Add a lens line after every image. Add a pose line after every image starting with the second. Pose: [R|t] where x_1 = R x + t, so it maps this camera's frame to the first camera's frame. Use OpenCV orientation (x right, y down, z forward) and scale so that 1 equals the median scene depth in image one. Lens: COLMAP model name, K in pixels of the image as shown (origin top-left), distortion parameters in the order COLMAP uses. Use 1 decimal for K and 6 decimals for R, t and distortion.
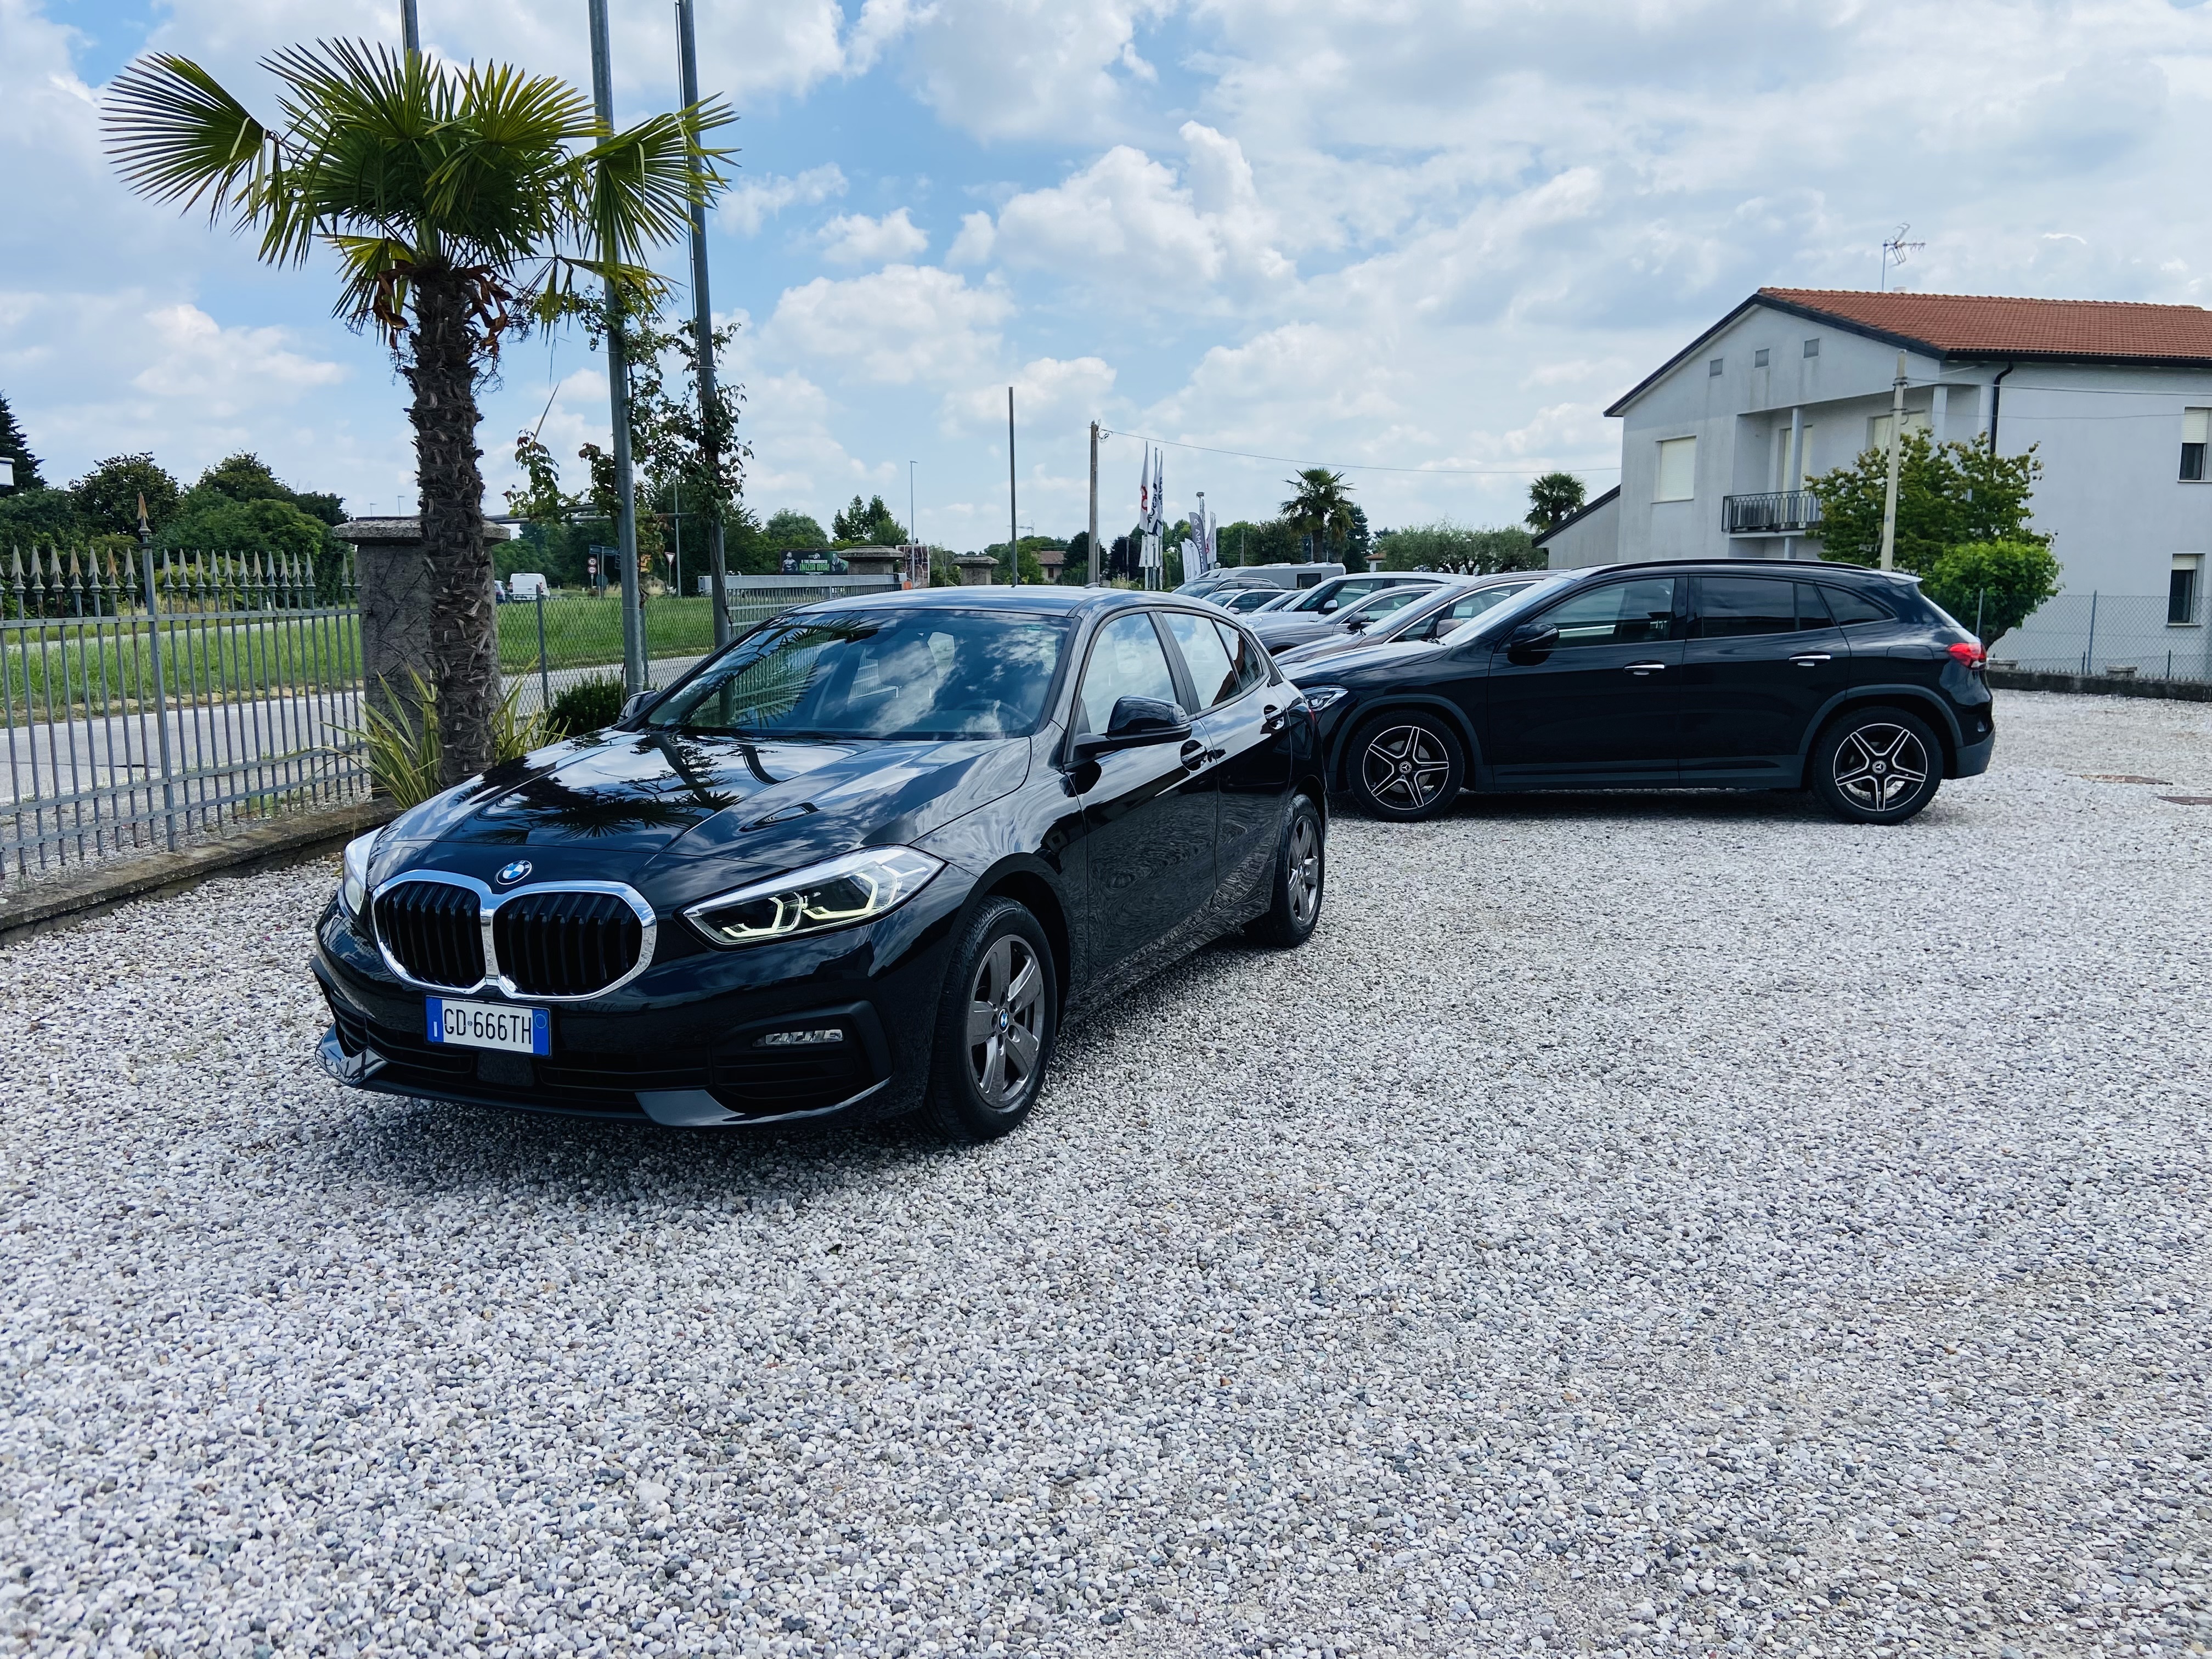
lens RADIAL K [[1695.3, 0, 1114.2], [0, 1695.3, 808.3], [0, 0, 1]] dist [0.087451, -0.059018]
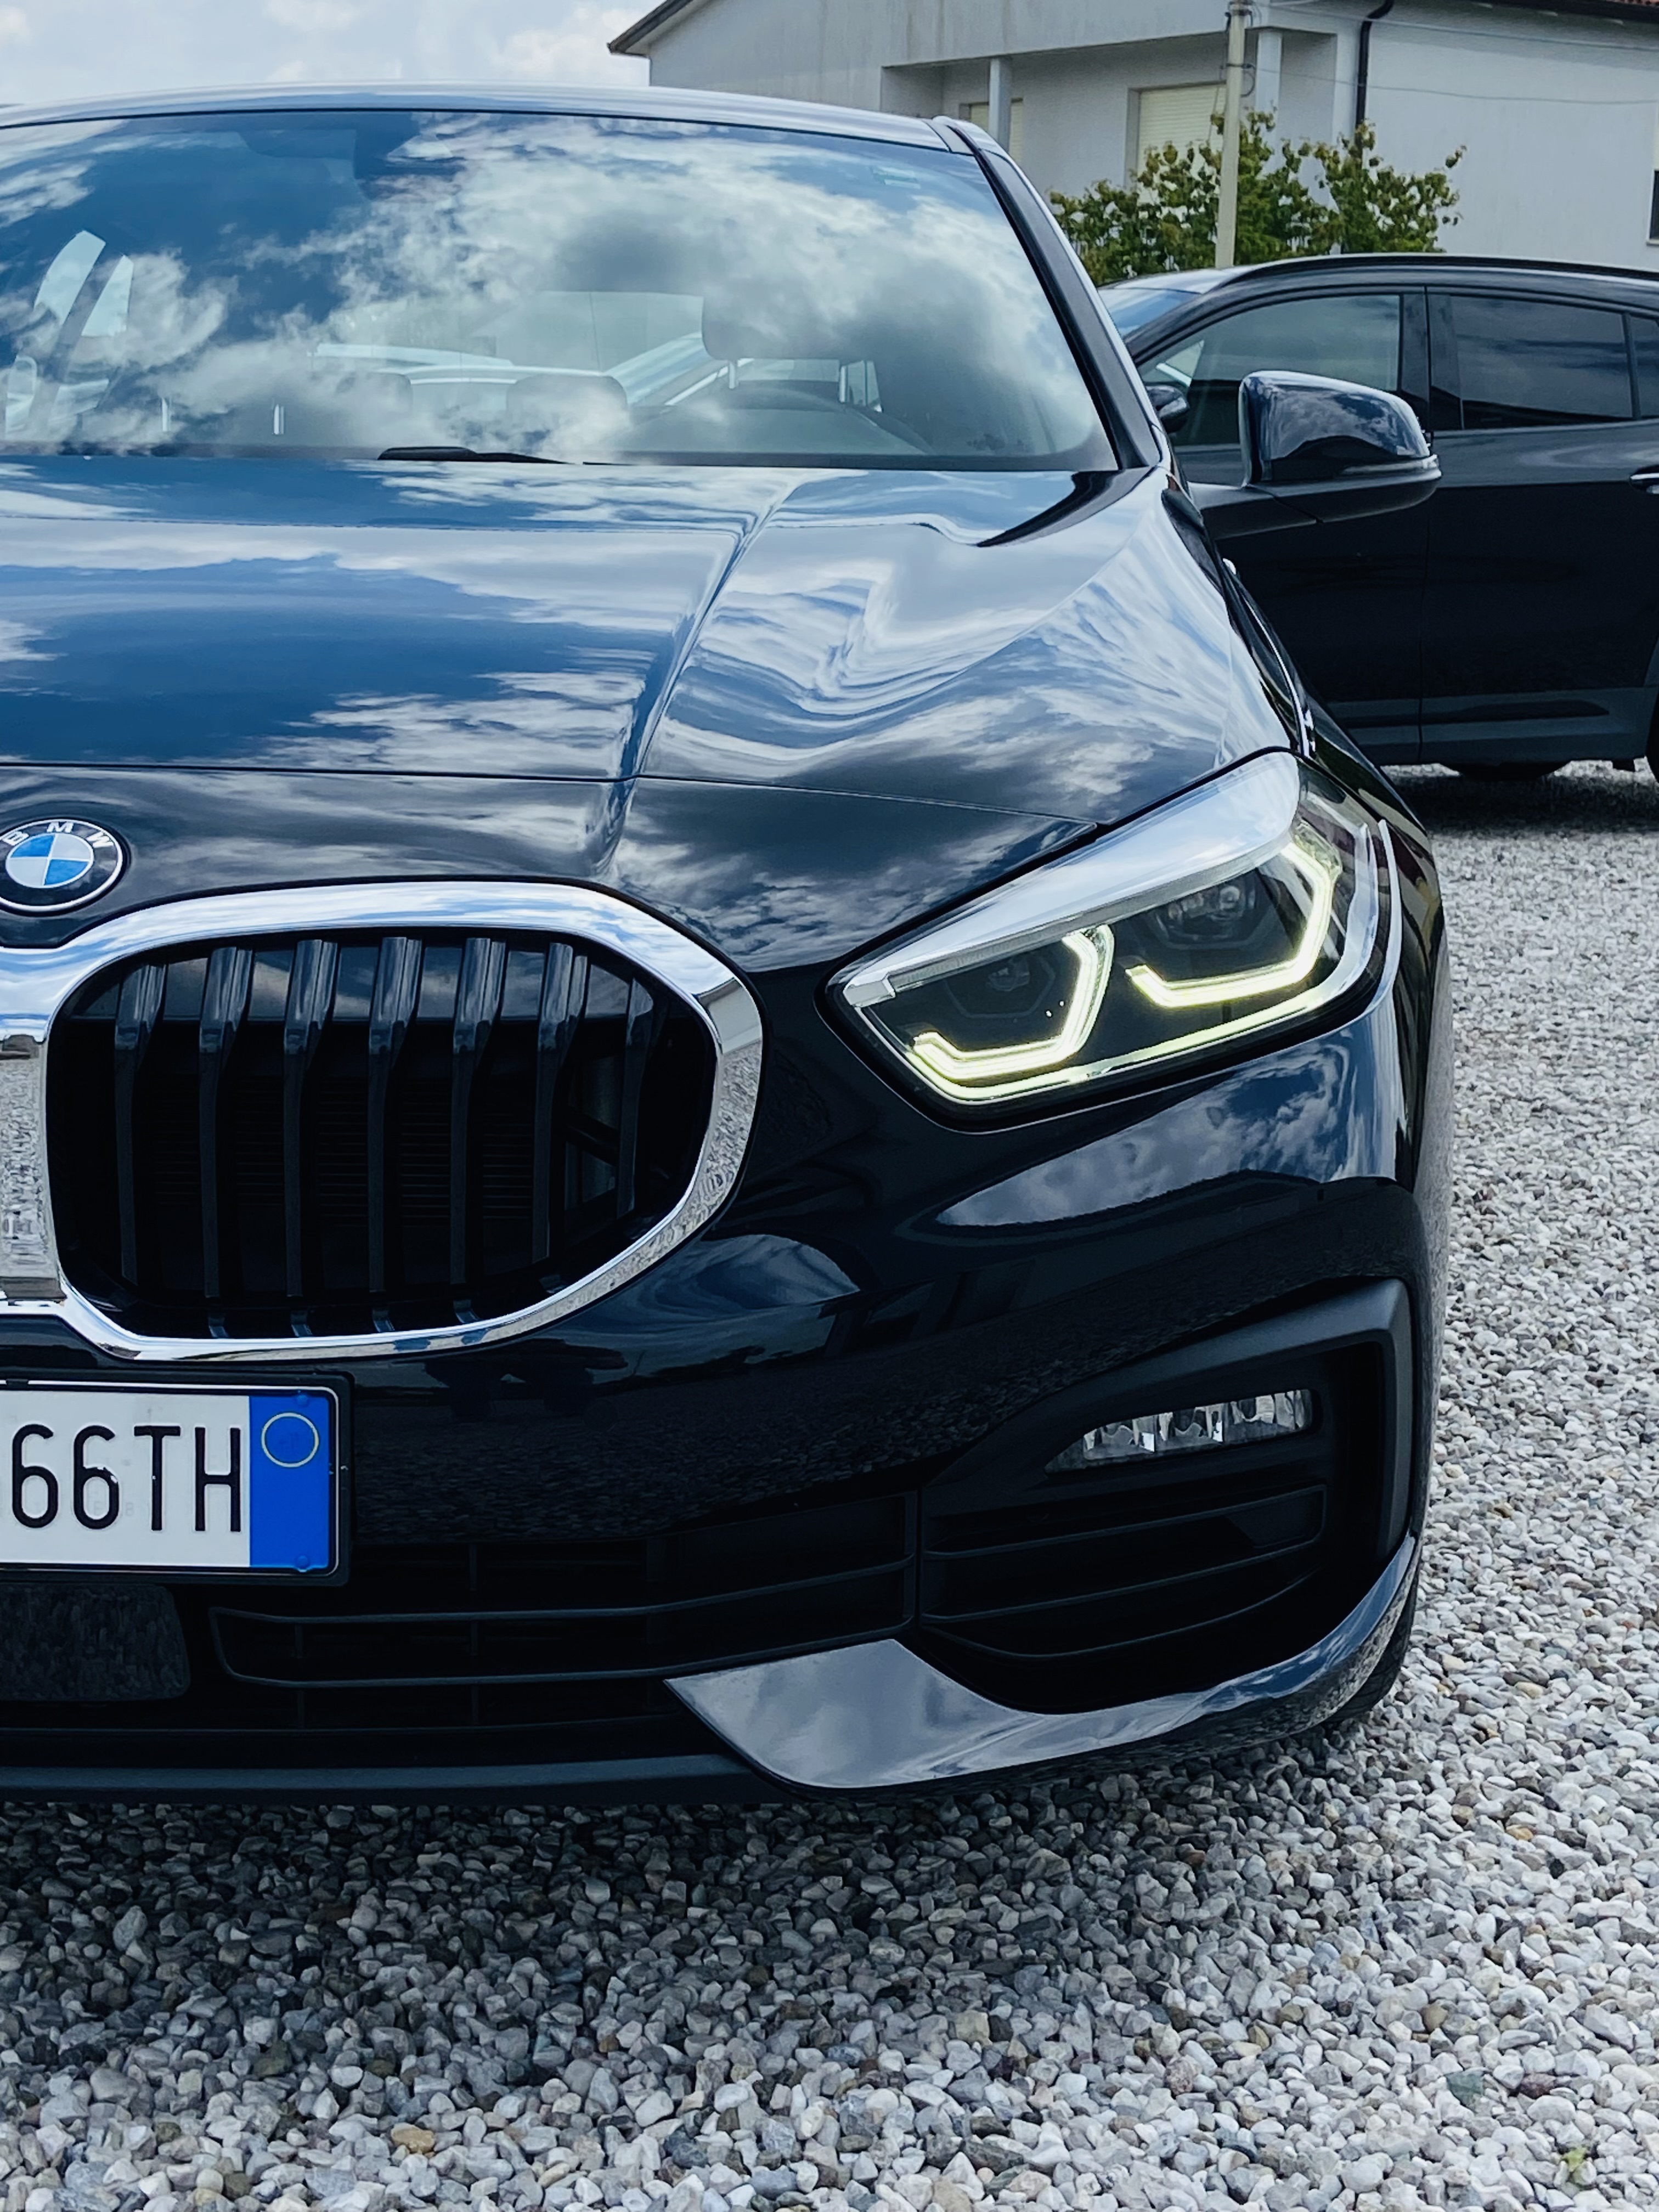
lens RADIAL K [[3515.3, 0, 835.4], [0, 3515.3, 1105.7], [0, 0, 1]] dist [0.102740, 0.000000]
pose [[0.926715, -0.045513, 0.372999, -0.053952], [0.023636, 0.997732, 0.063020, 0.005273], [-0.375021, -0.049586, 0.925689, 0.058501]]
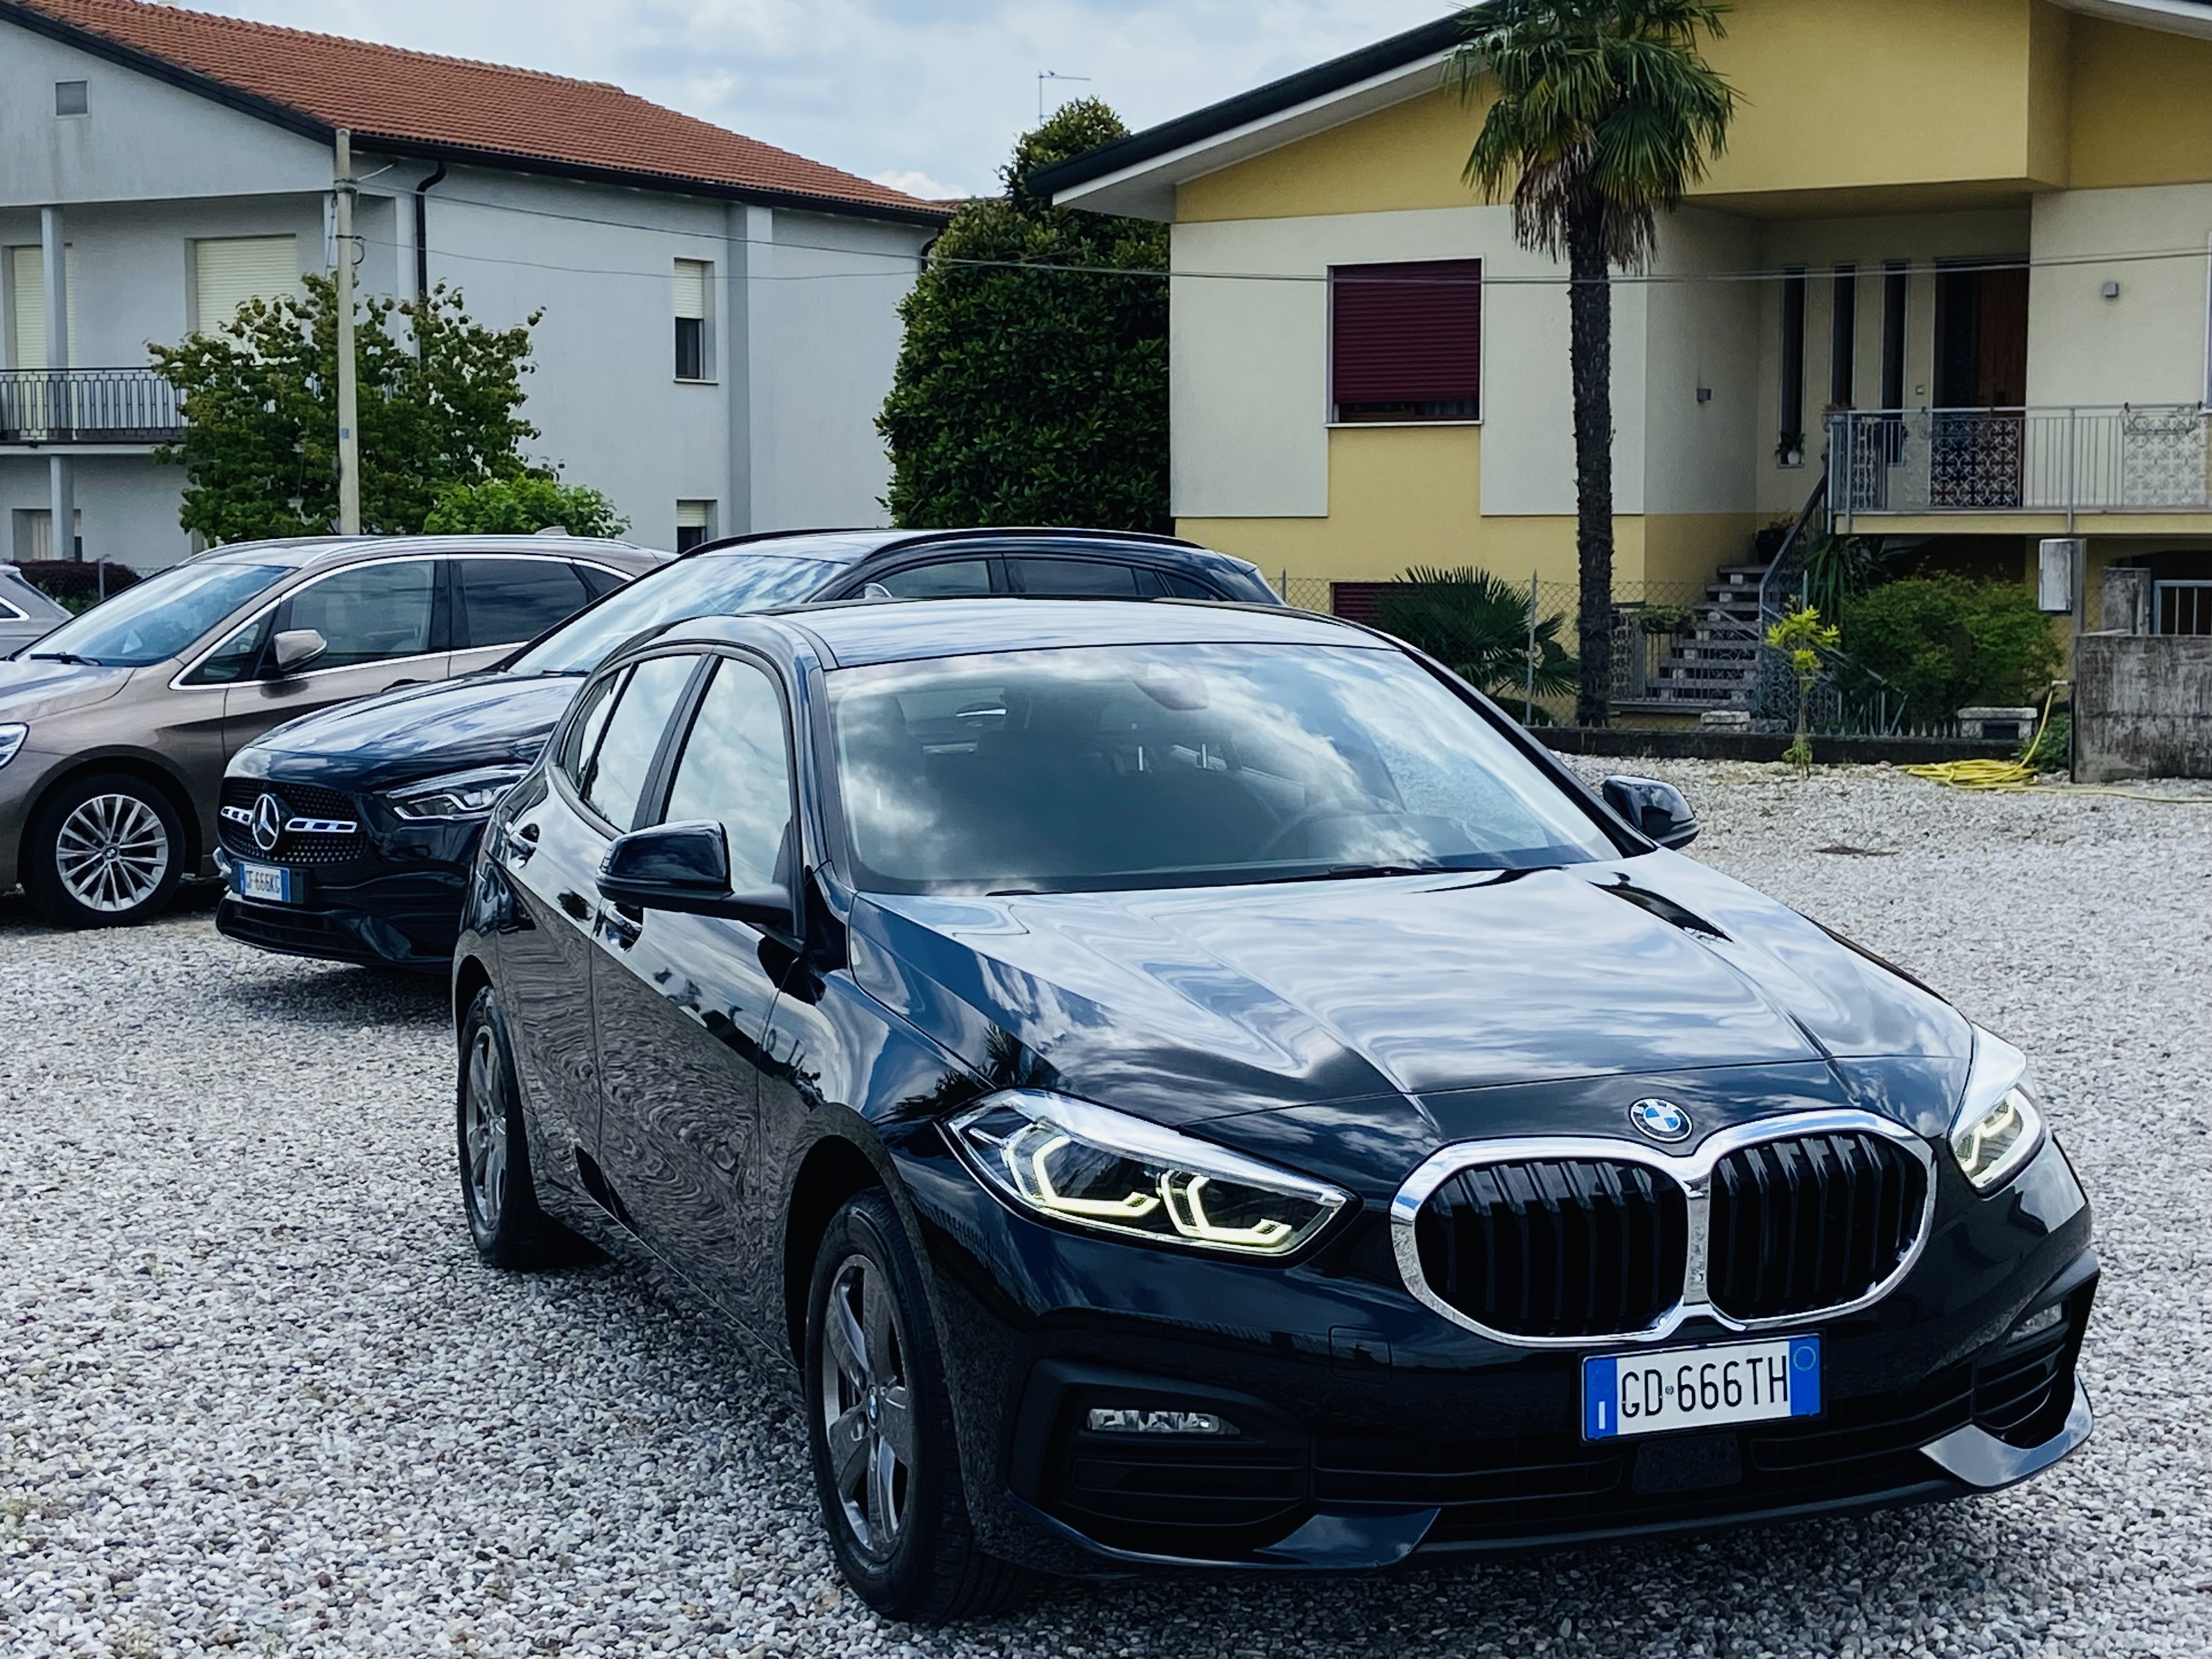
lens RADIAL K [[3515.3, 0, 1108.9], [0, 3515.3, 834.0], [0, 0, 1]] dist [0.102740, 0.000000]
pose [[0.712273, -0.062488, 0.699116, -0.160753], [0.095136, 0.995433, -0.007954, -0.008199], [-0.695426, 0.072176, 0.714964, 0.033595]]
